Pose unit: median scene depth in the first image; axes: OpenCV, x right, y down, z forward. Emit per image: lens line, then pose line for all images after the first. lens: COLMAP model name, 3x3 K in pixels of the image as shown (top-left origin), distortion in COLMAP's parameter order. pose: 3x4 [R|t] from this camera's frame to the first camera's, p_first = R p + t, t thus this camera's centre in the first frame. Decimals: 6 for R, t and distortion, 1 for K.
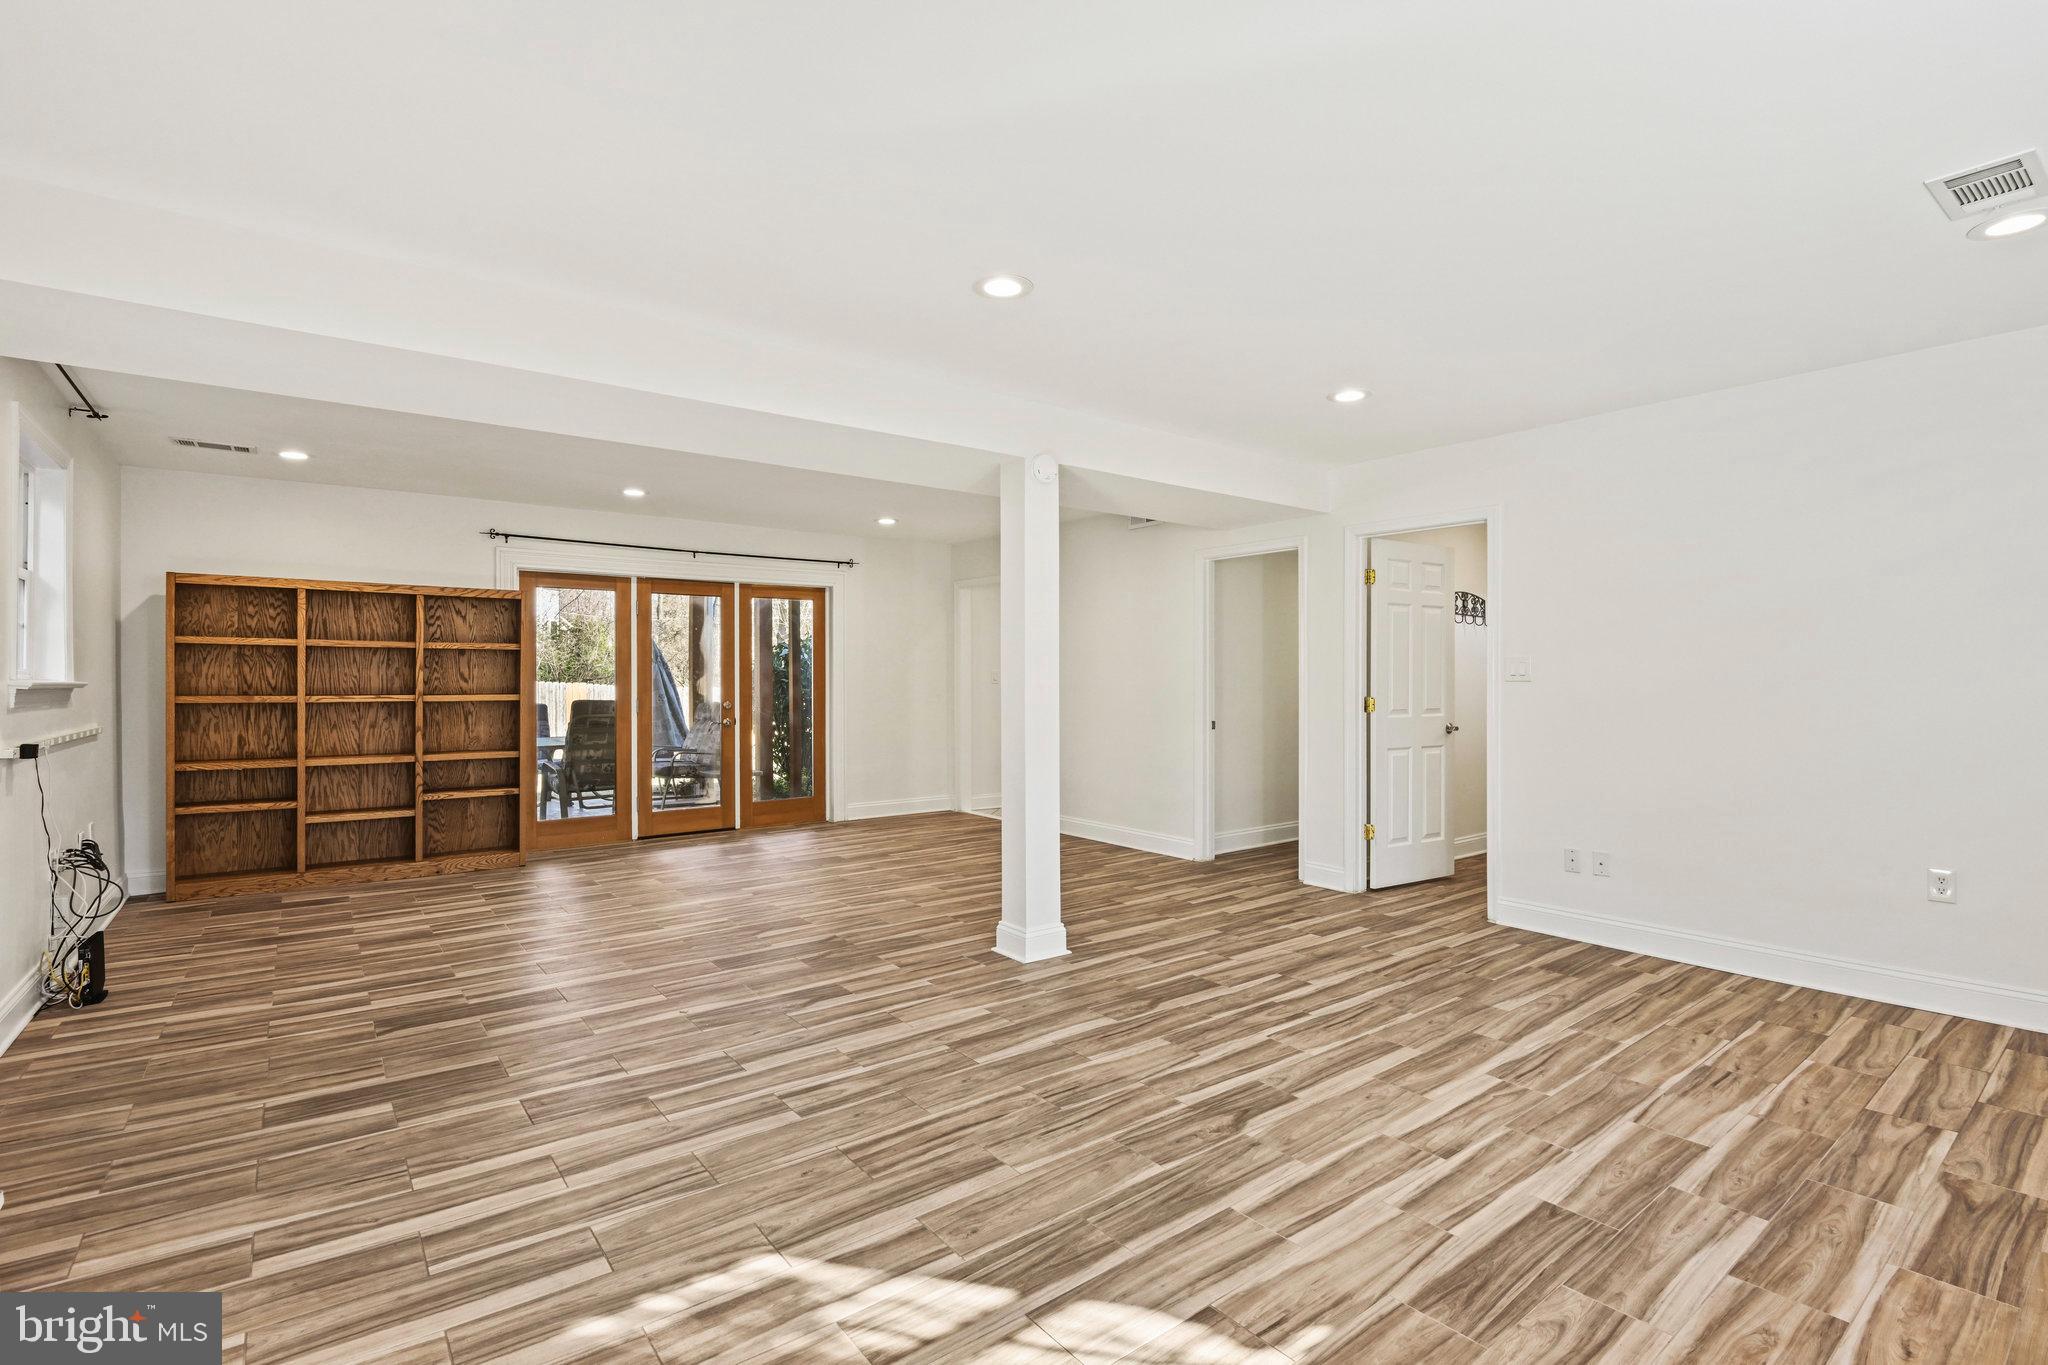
lens RADIAL K [[950.3, 0, 1023.5], [0, 950.3, 675.7], [0, 0, 1]] dist [-0.012162, -0.002003]
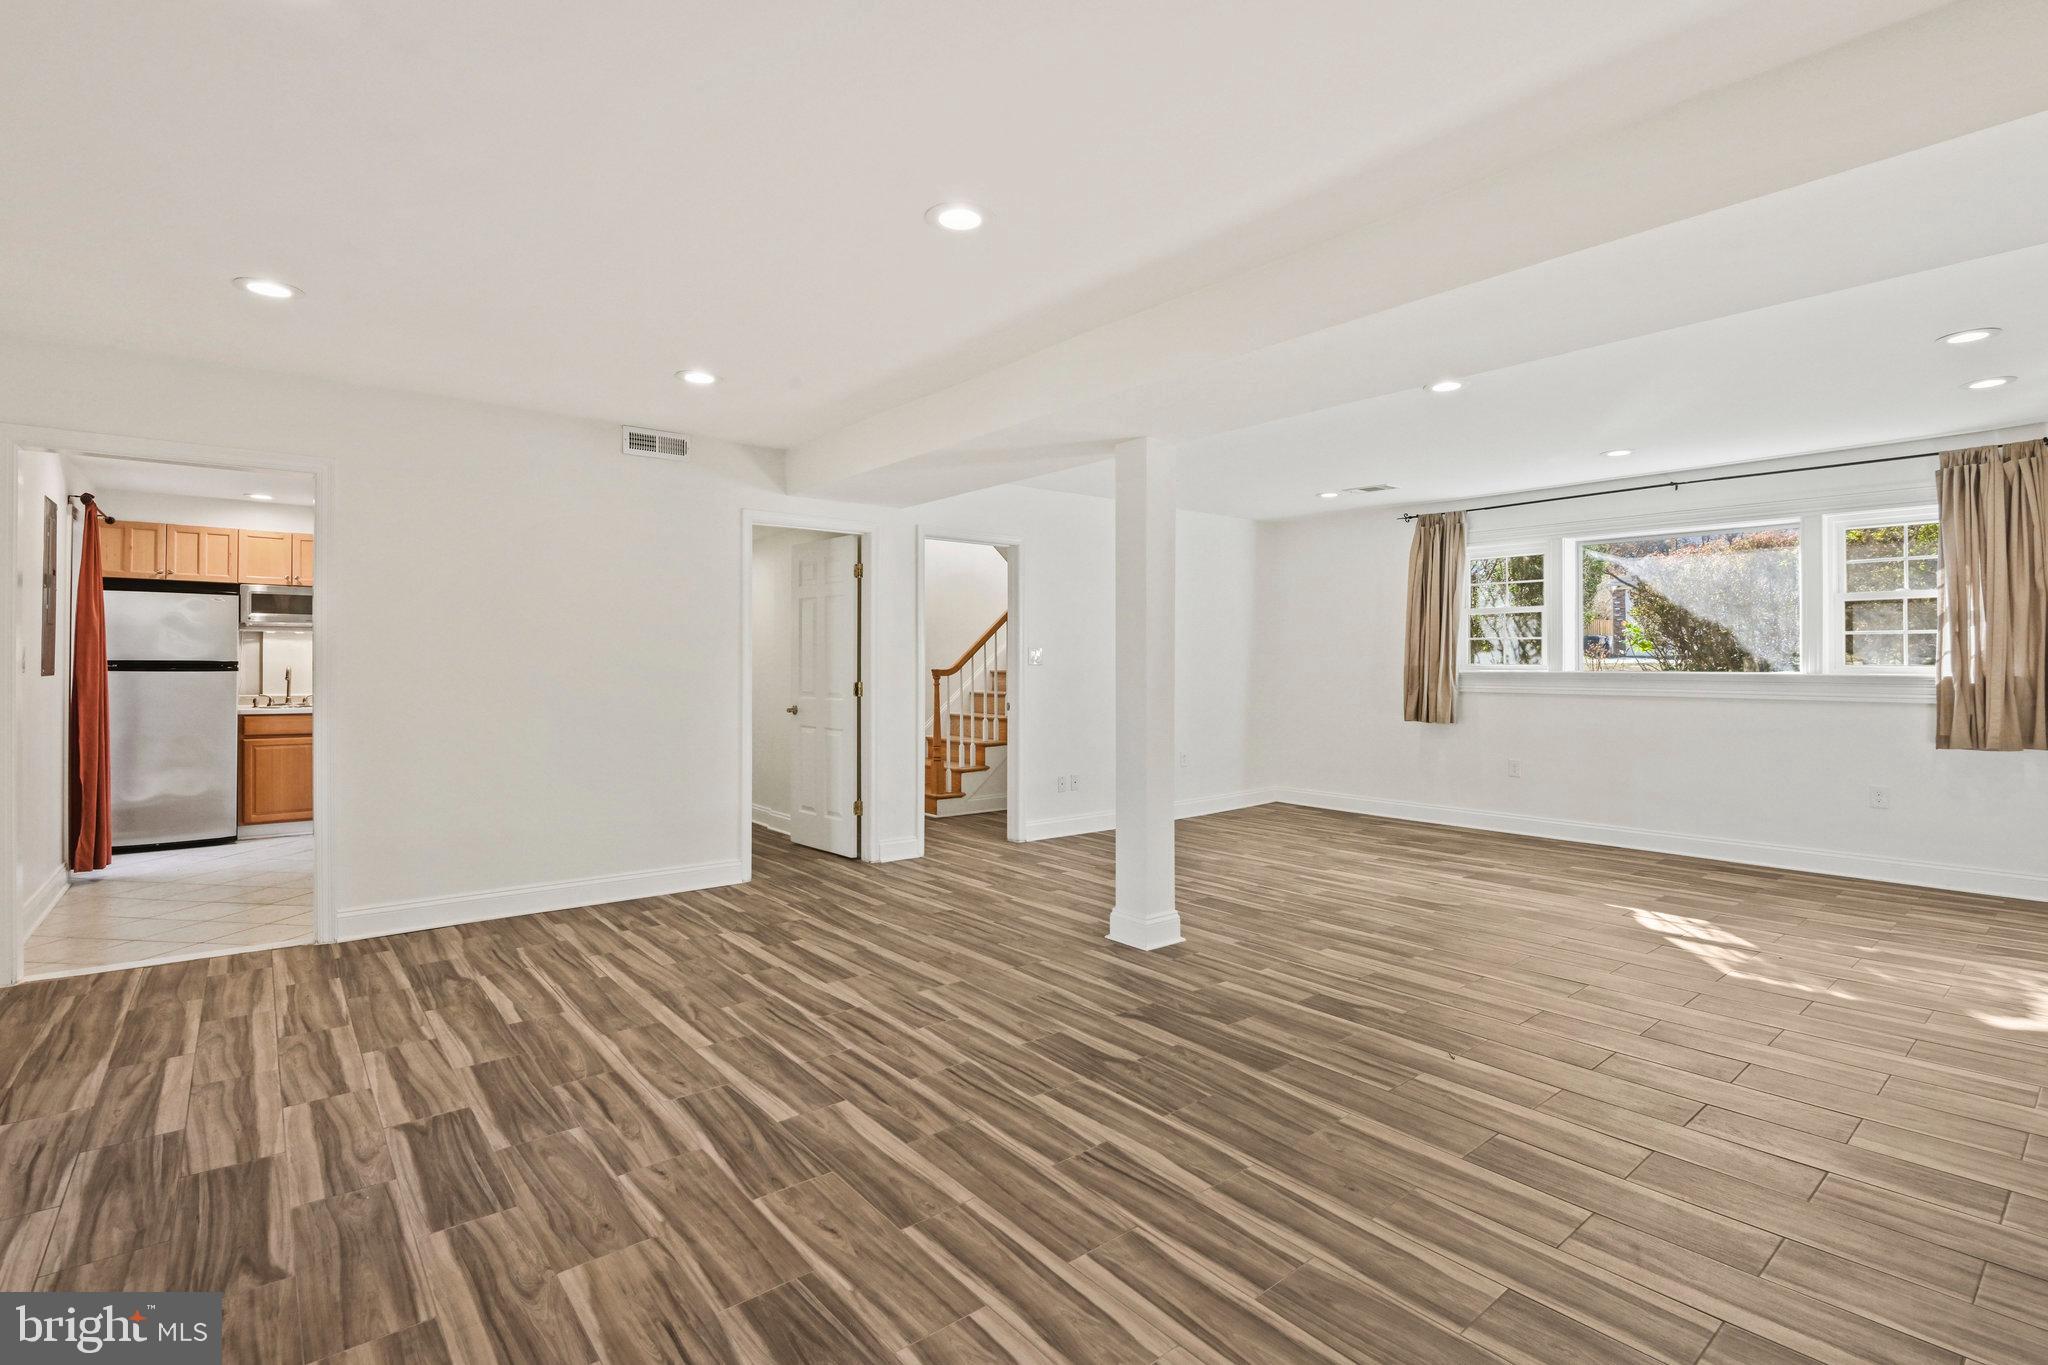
lens RADIAL K [[950.3, 0, 1005.9], [0, 950.3, 652.0], [0, 0, 1]] dist [-0.012162, -0.002003]
pose [[-0.006807, 0.008285, 0.999943, -1.291776], [0.005772, 0.999949, -0.008246, -0.001817], [-0.999960, 0.005715, -0.006854, 1.507959]]
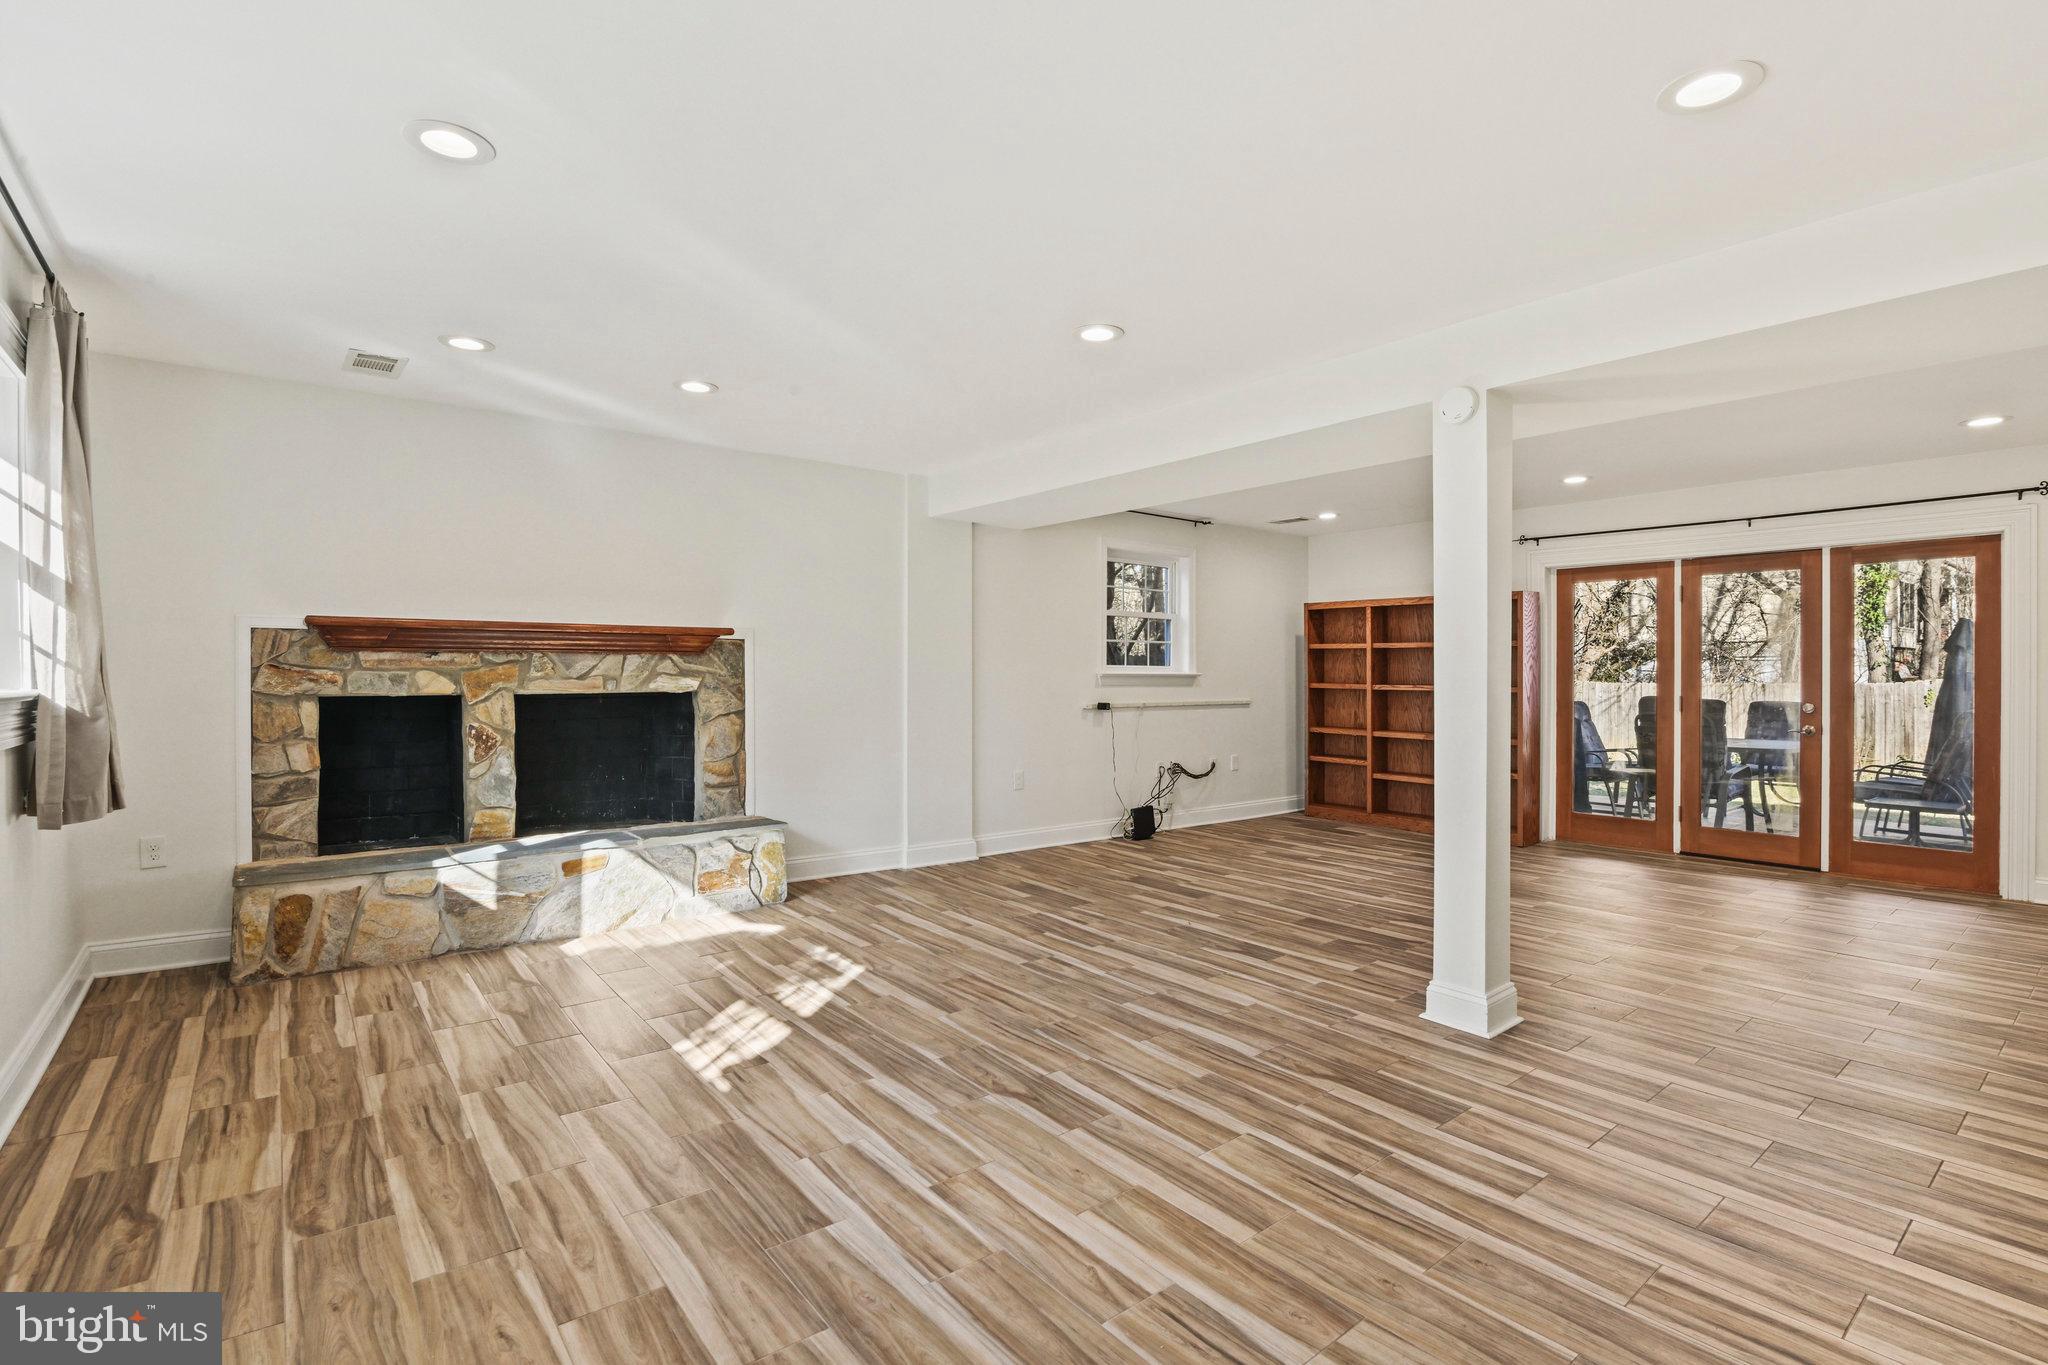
lens RADIAL K [[950.3, 0, 1017.8], [0, 950.3, 680.3], [0, 0, 1]] dist [-0.012162, -0.002003]
pose [[0.002148, 0.008970, -0.999957, 1.029068], [-0.002493, 0.999957, 0.008964, 0.006045], [0.999995, 0.002474, 0.002171, 0.815439]]
